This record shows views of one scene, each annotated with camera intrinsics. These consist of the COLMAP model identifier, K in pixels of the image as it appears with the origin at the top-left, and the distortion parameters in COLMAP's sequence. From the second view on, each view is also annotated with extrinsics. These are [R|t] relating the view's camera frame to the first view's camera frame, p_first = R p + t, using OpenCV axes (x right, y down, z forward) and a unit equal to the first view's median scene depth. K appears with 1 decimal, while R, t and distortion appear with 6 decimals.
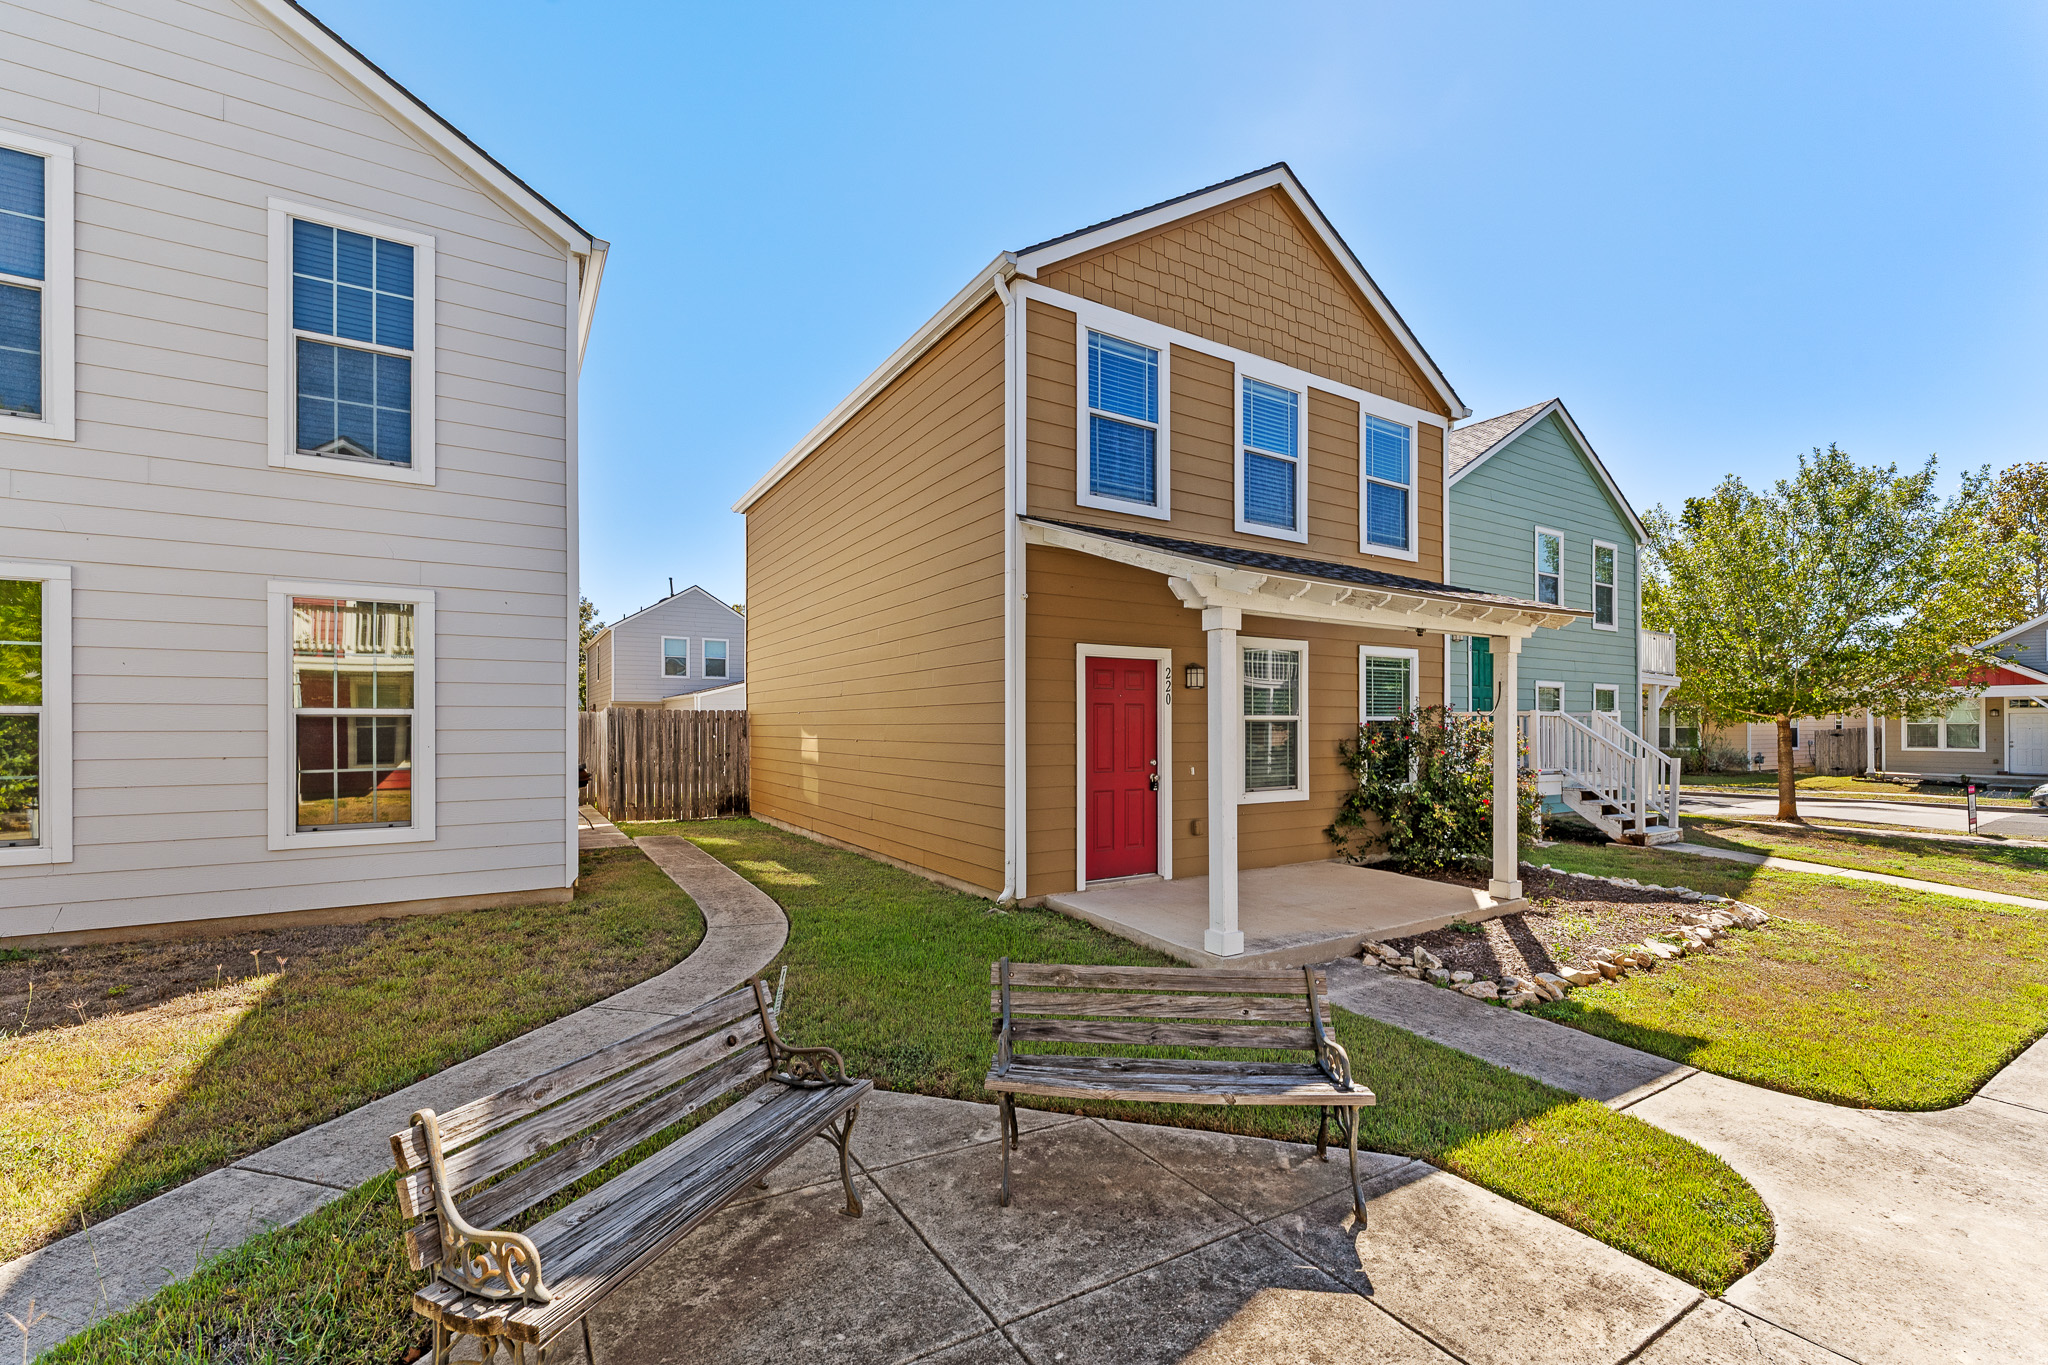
lens RADIAL K [[842.6, 0, 1011.3], [0, 842.6, 732.8], [0, 0, 1]] dist [-0.003145, 0.000141]
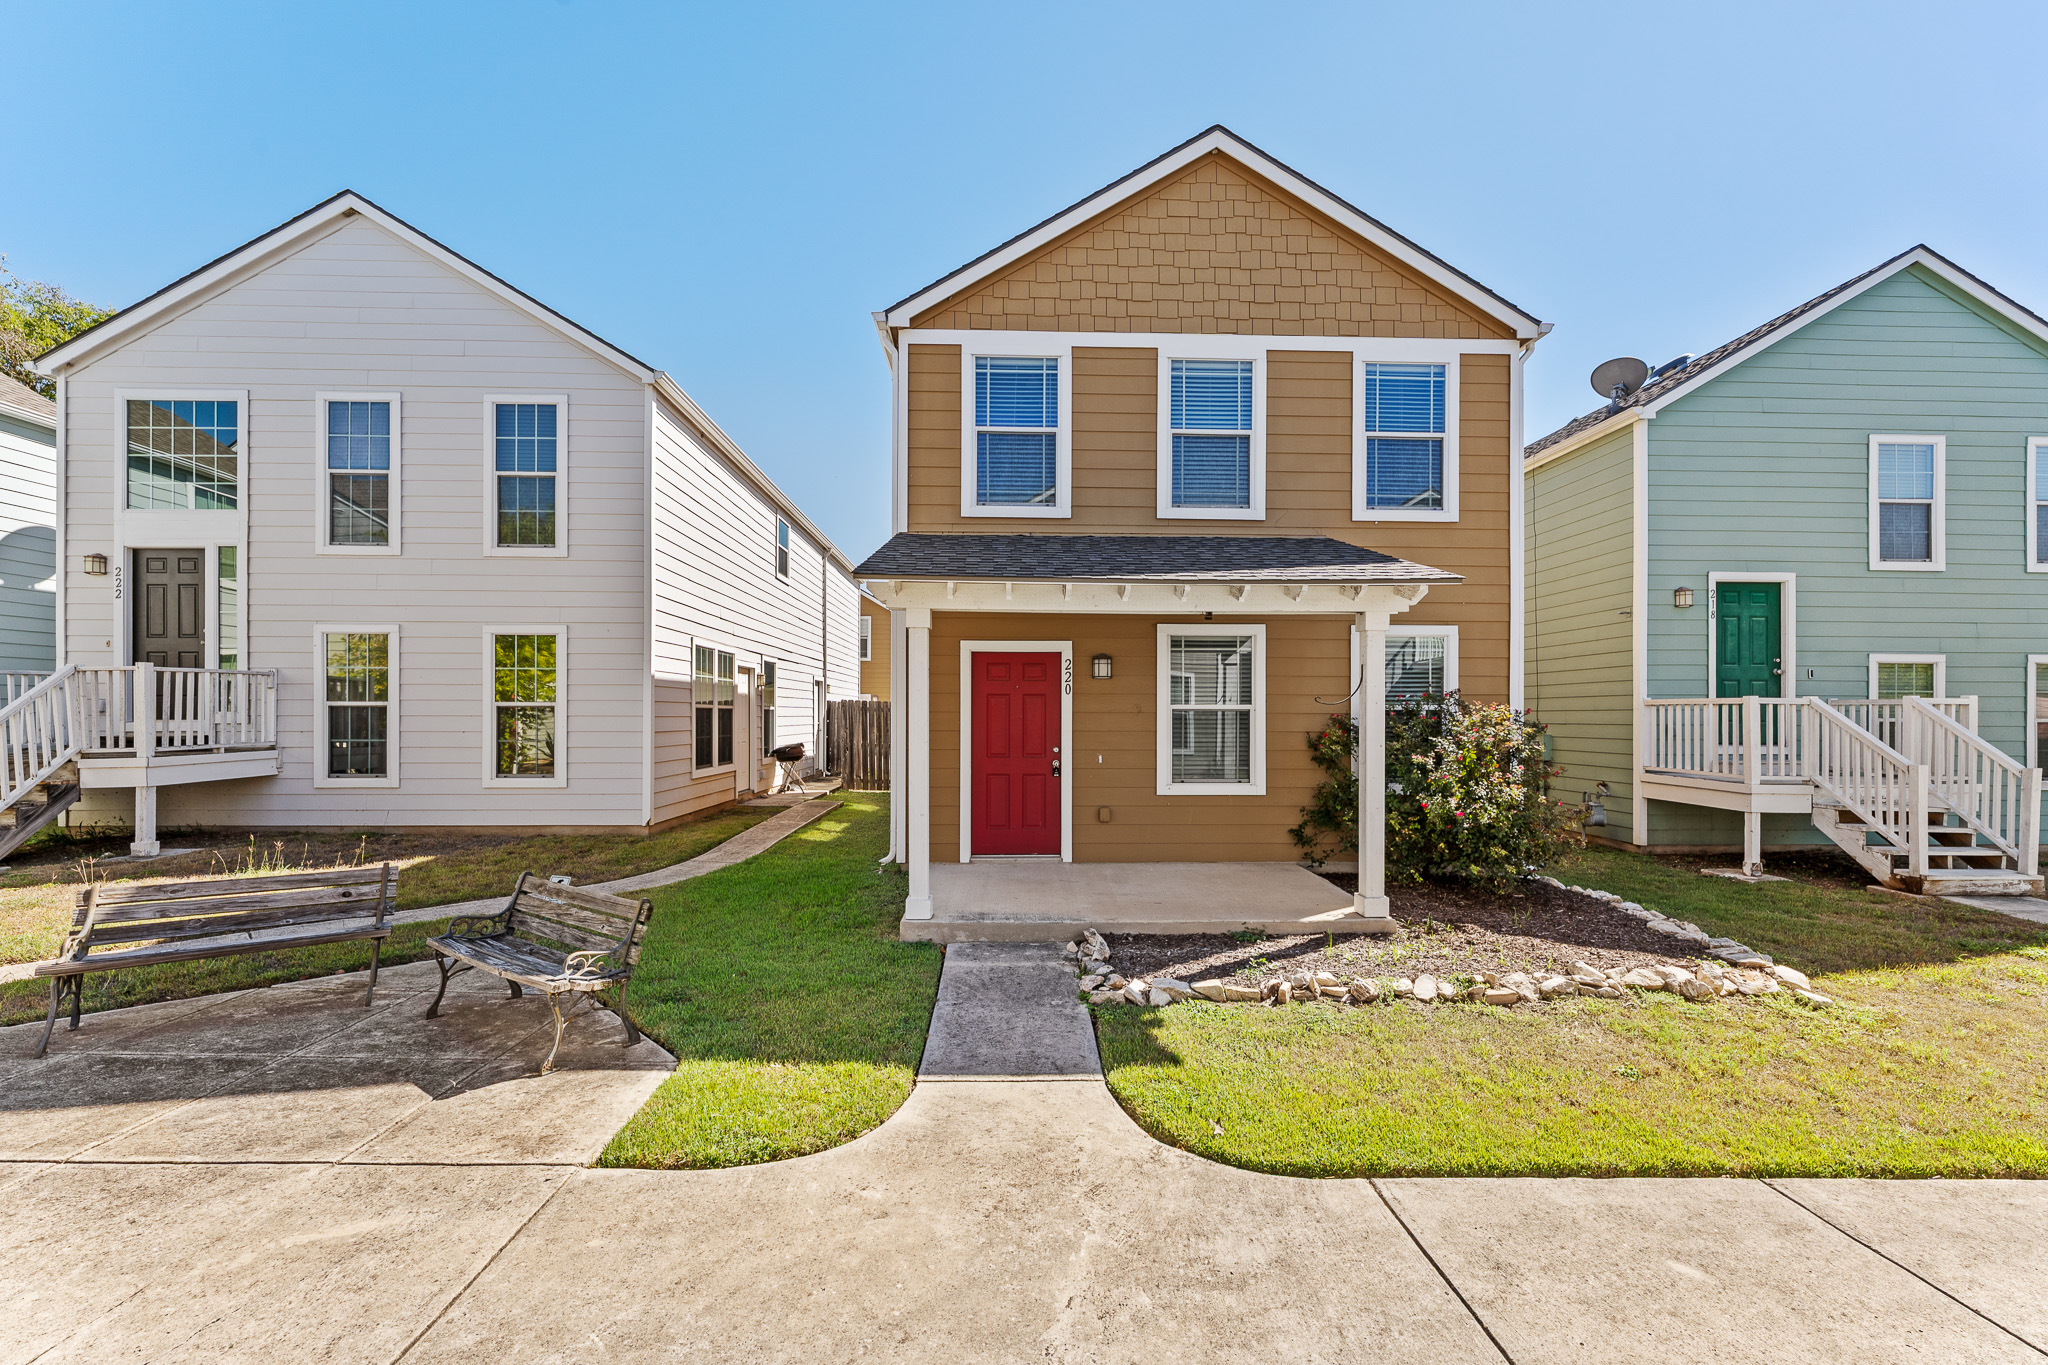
lens RADIAL K [[842.6, 0, 1022.9], [0, 842.6, 716.6], [0, 0, 1]] dist [-0.003145, 0.000141]
pose [[0.866004, 0.004947, -0.500013, 0.657874], [-0.007174, 0.999971, -0.002533, -0.003038], [0.499986, 0.005781, 0.866014, 0.070904]]
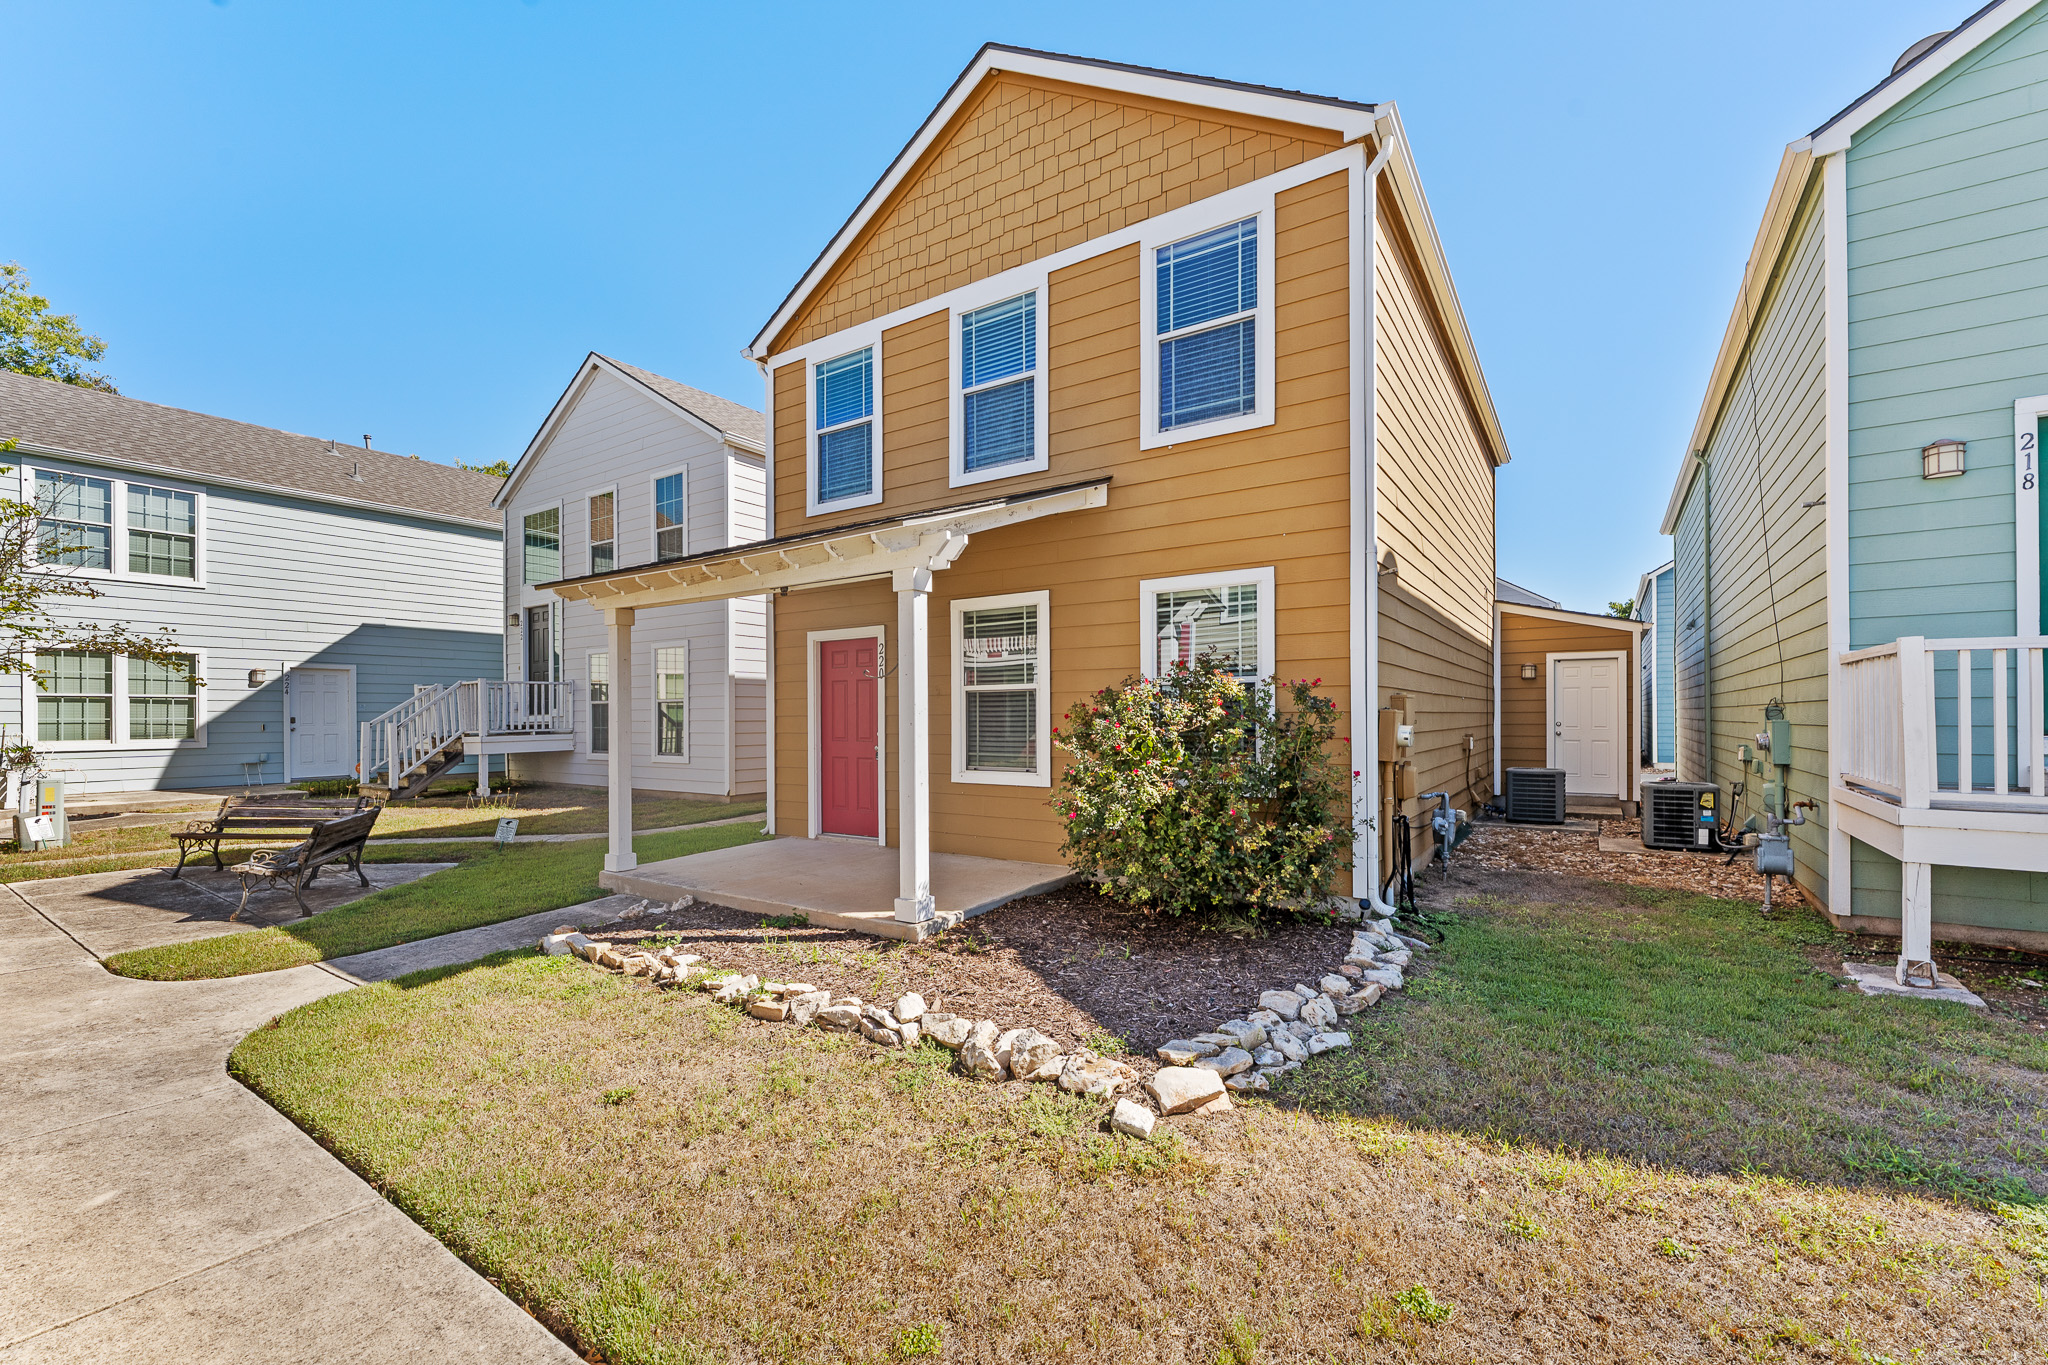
lens RADIAL K [[842.6, 0, 993.4], [0, 842.6, 720.5], [0, 0, 1]] dist [-0.003145, 0.000141]
pose [[0.407791, 0.004644, -0.913063, 1.197774], [0.001569, 0.999982, 0.005787, 0.012668], [0.913074, -0.003792, 0.407777, 0.698604]]
